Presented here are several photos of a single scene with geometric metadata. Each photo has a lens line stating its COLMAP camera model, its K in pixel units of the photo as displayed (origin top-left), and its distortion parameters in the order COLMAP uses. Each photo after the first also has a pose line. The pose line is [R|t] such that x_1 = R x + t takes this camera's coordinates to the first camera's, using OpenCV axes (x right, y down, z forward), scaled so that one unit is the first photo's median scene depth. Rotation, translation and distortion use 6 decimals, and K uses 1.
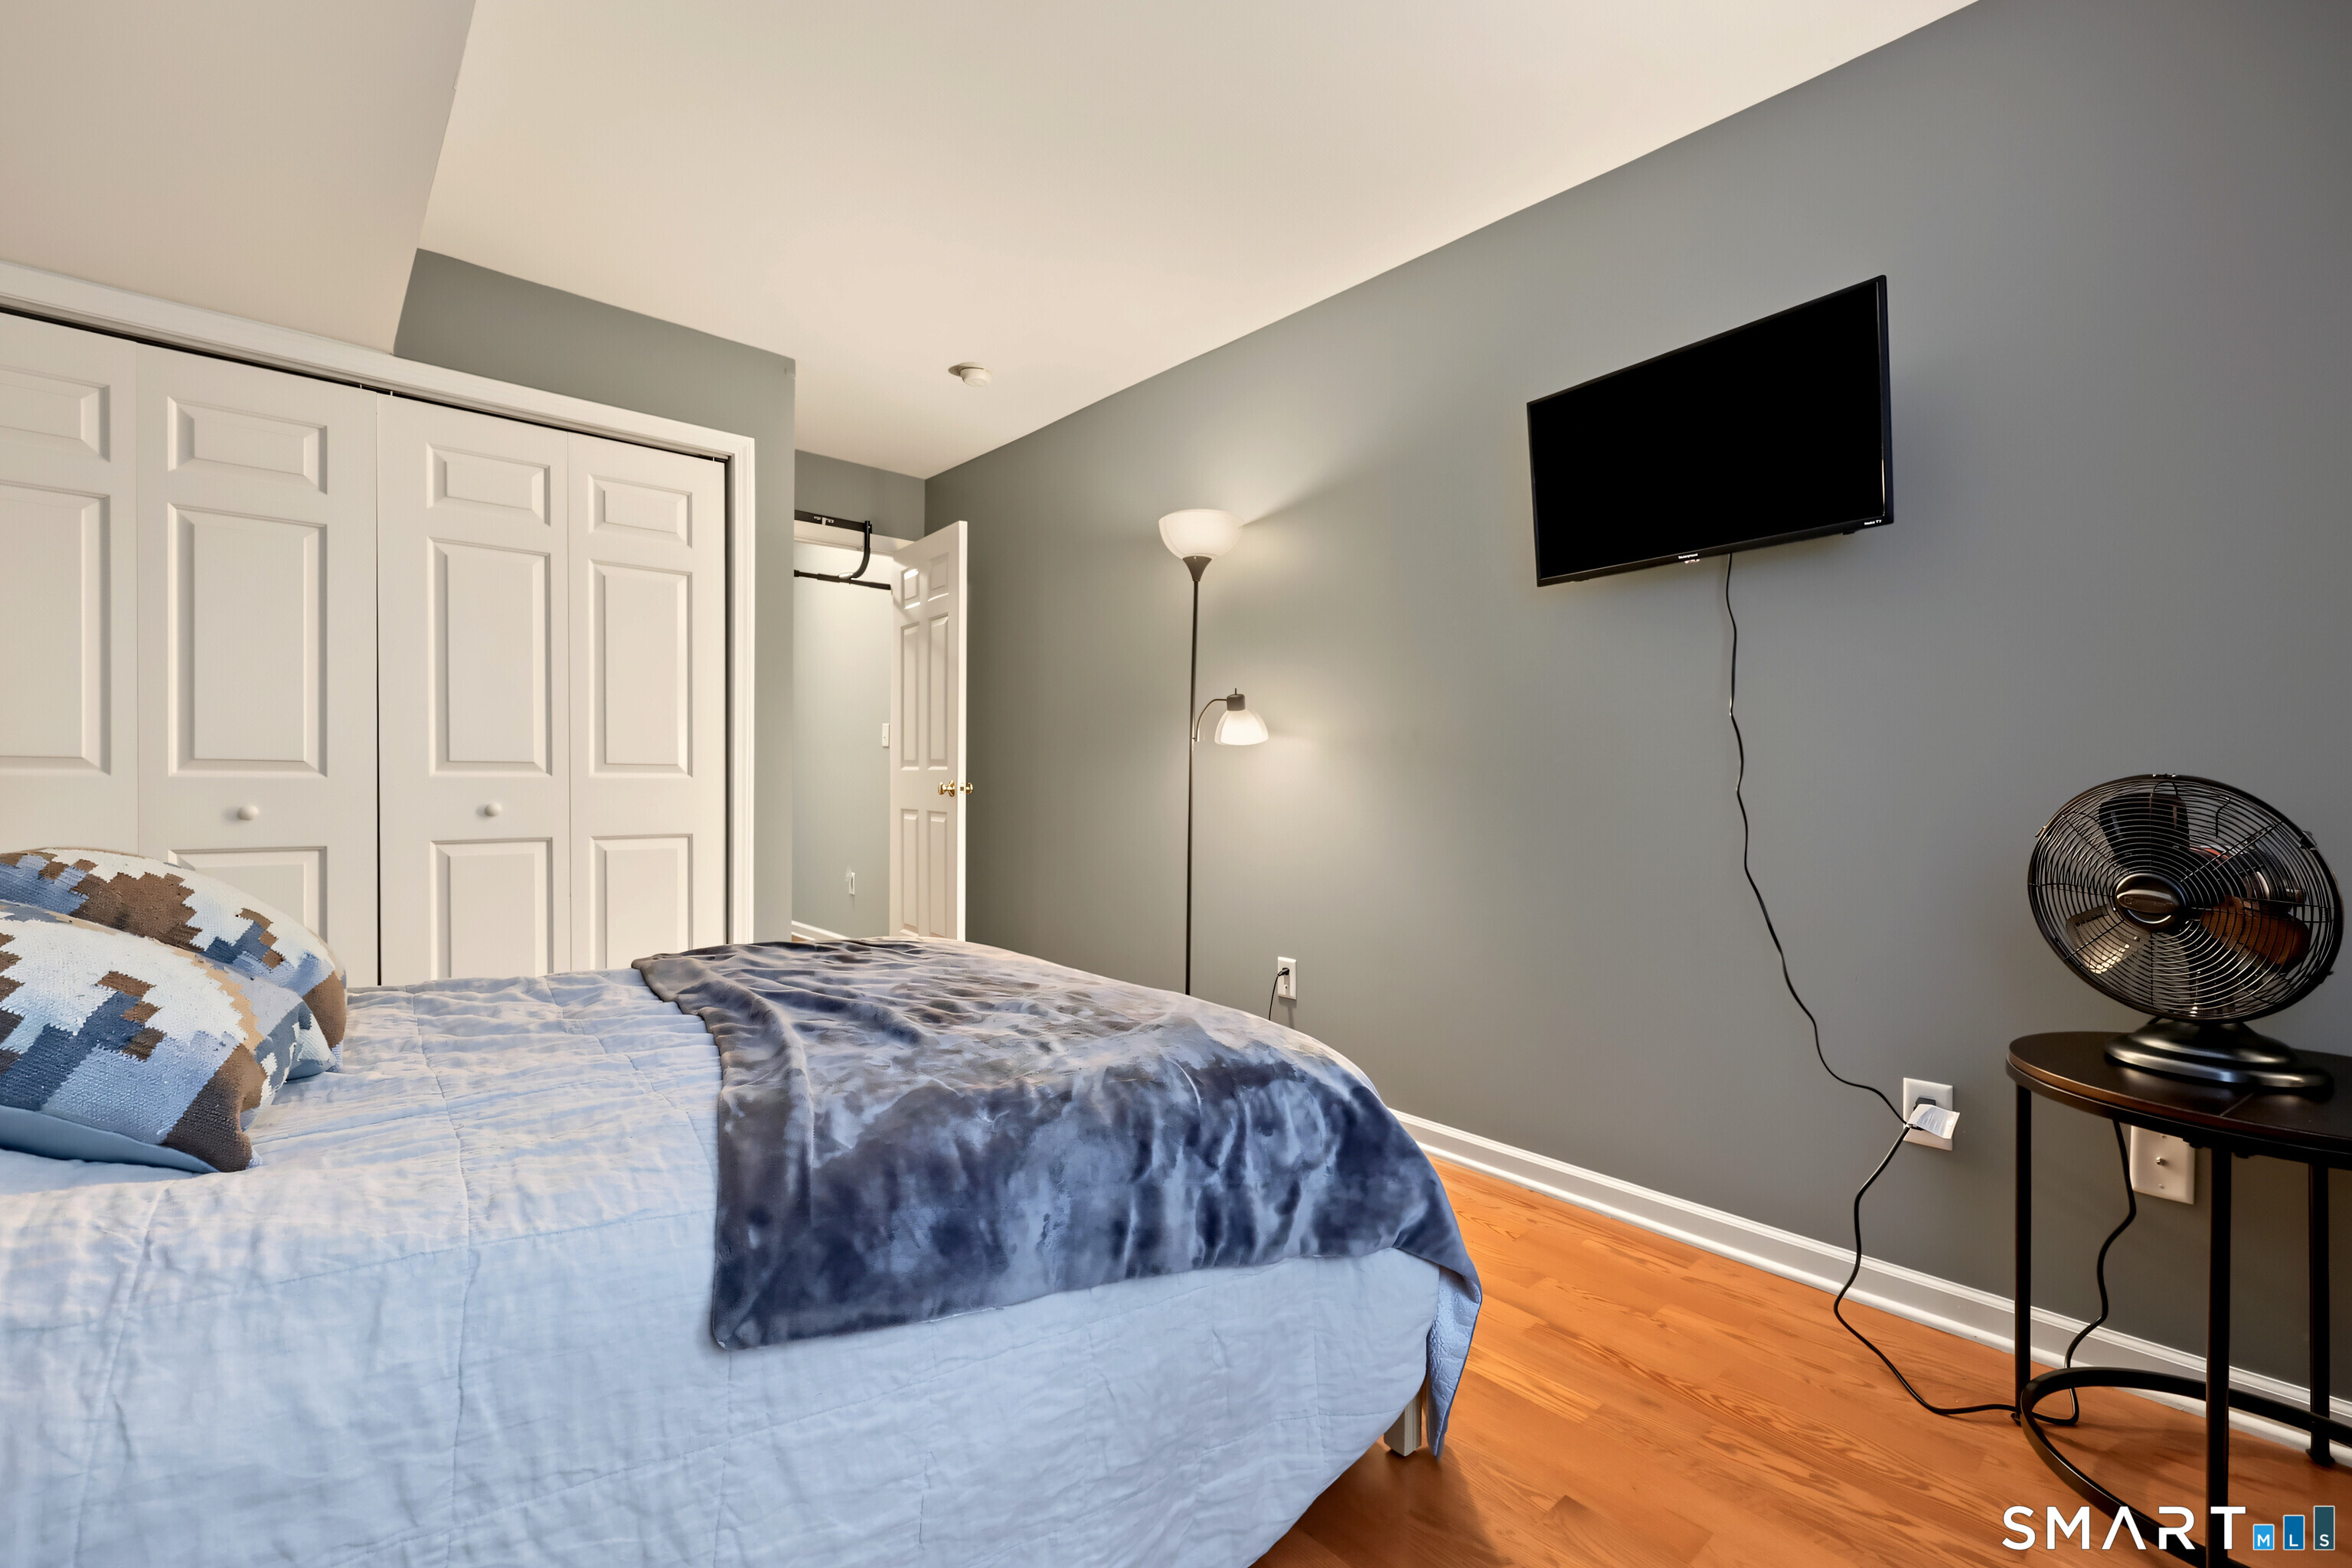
lens RADIAL K [[947.4, 0, 1177.0], [0, 947.4, 803.5], [0, 0, 1]] dist [0.000801, -0.000540]
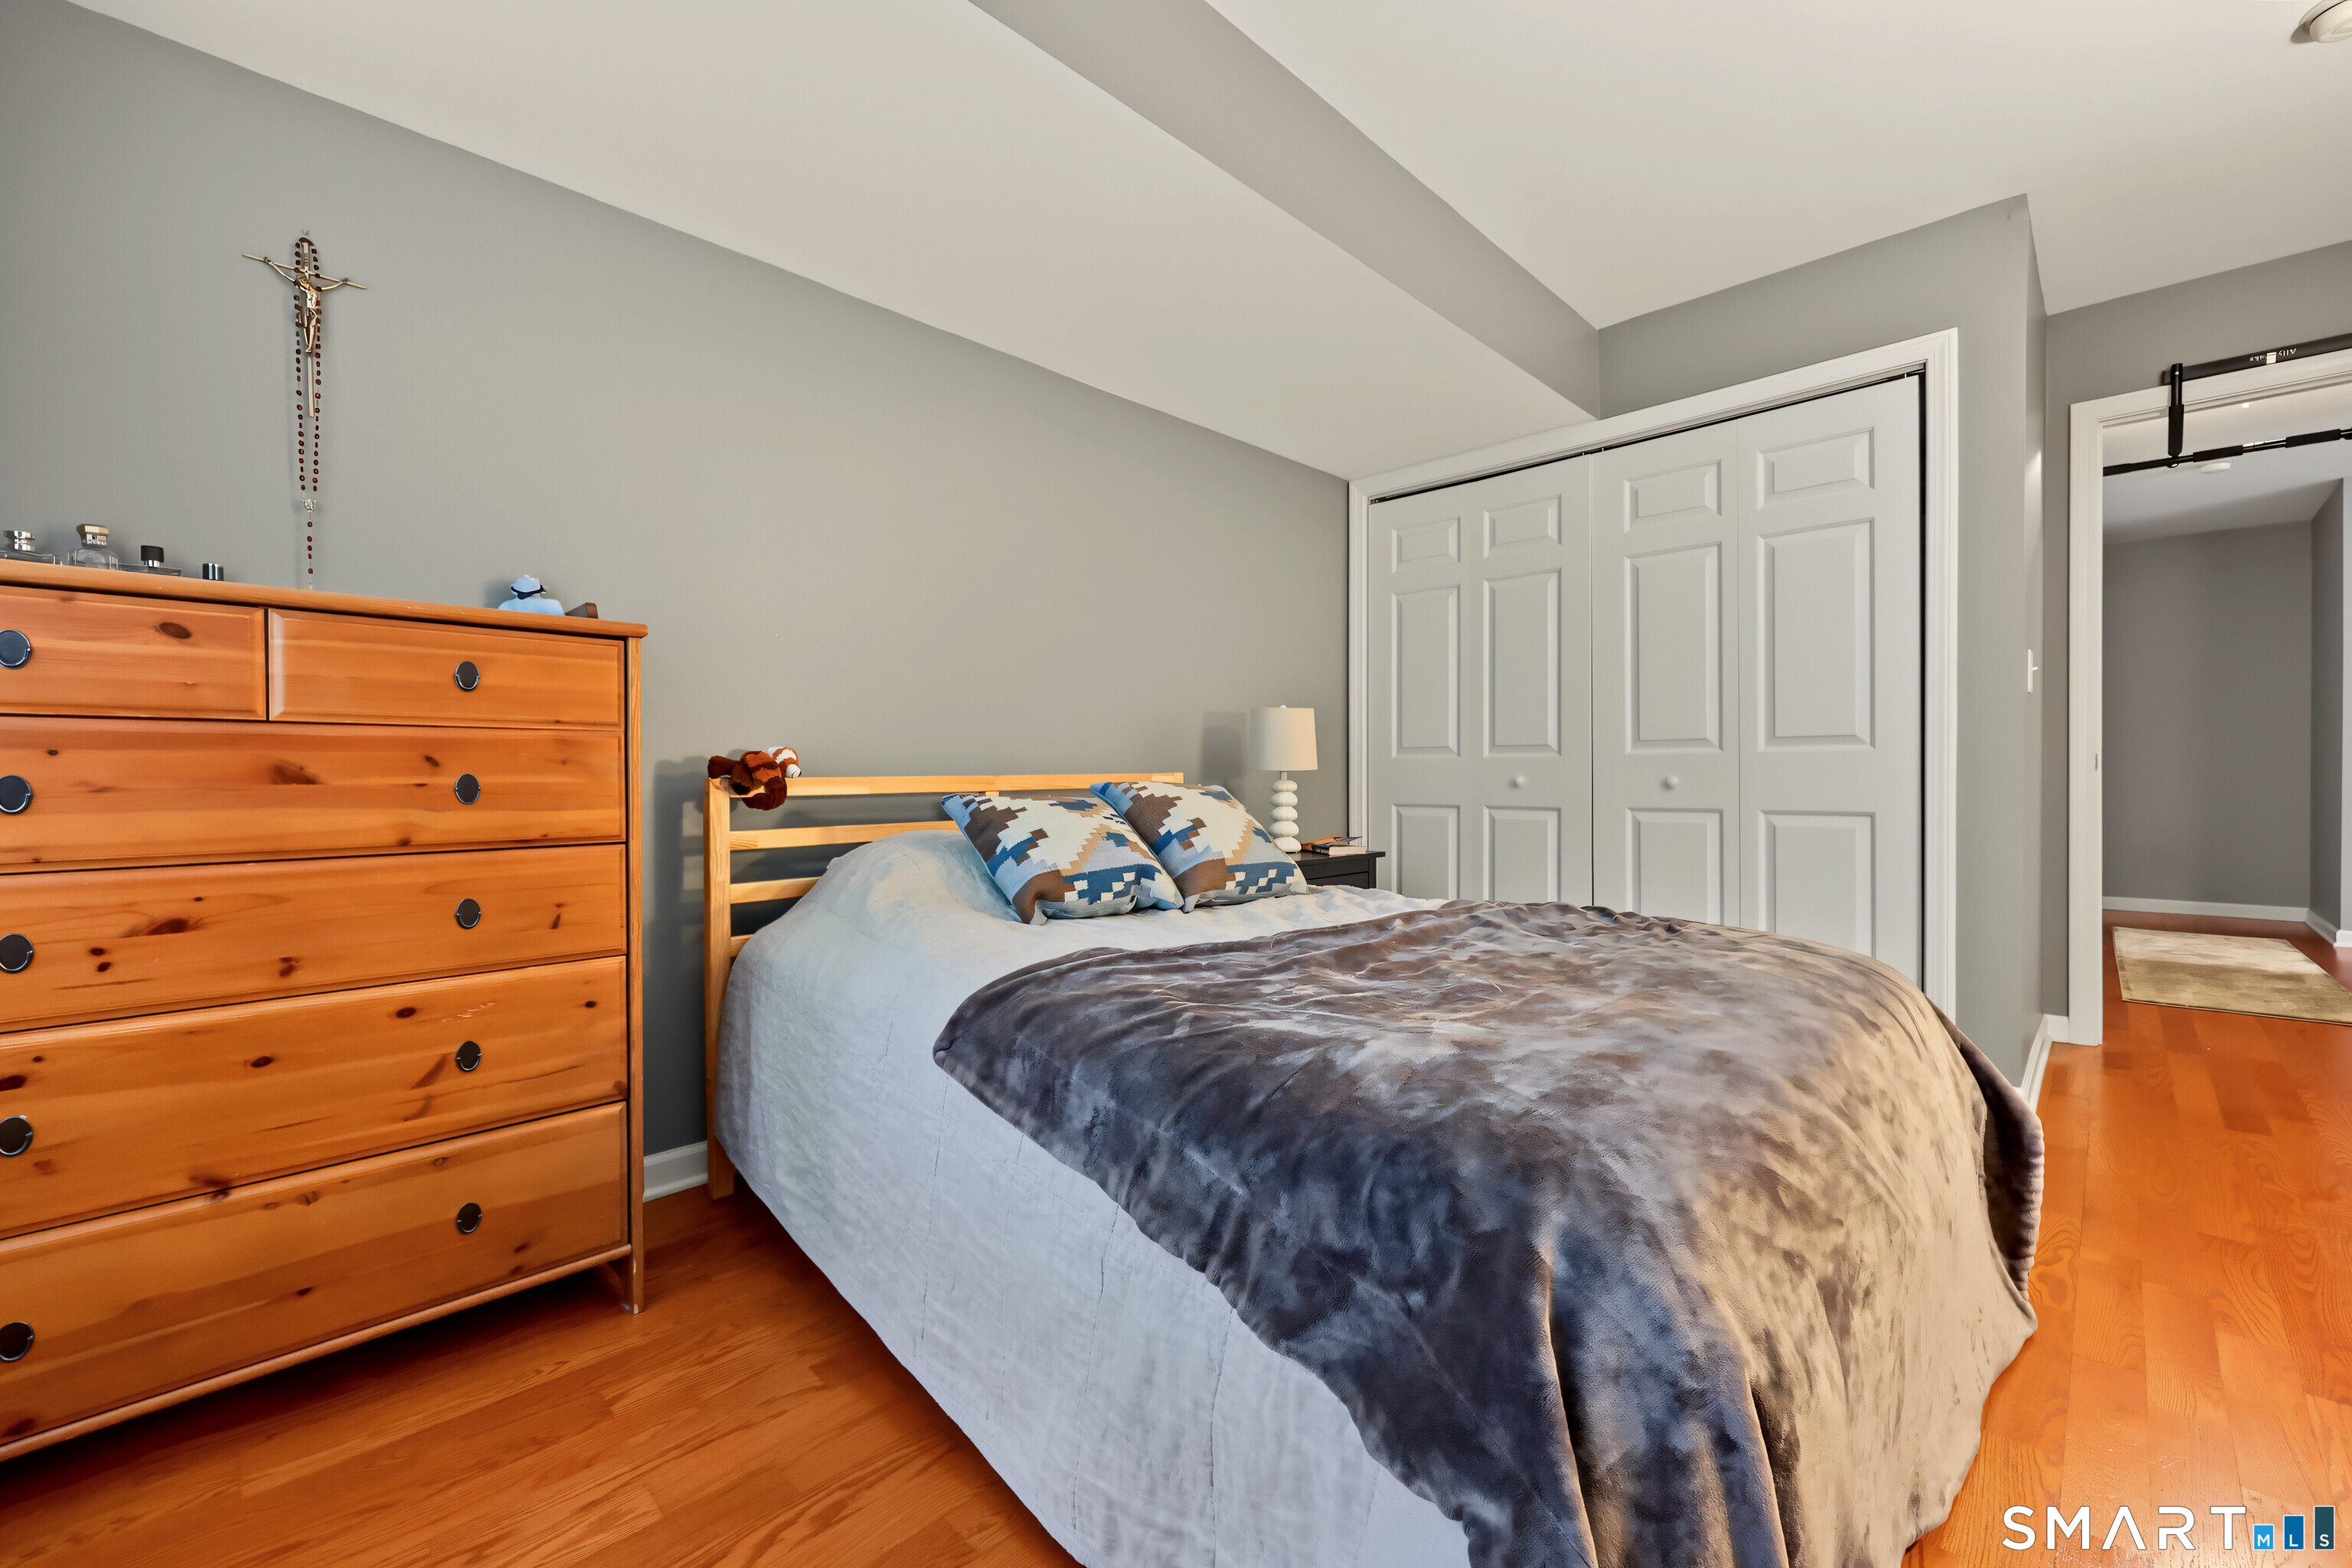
lens RADIAL K [[947.4, 0, 1171.7], [0, 947.4, 767.9], [0, 0, 1]] dist [0.000801, -0.000540]
pose [[0.088949, -0.000790, -0.996036, 0.336518], [-0.004301, 0.999990, -0.001177, -0.007037], [0.996027, 0.004388, 0.088945, 0.297002]]
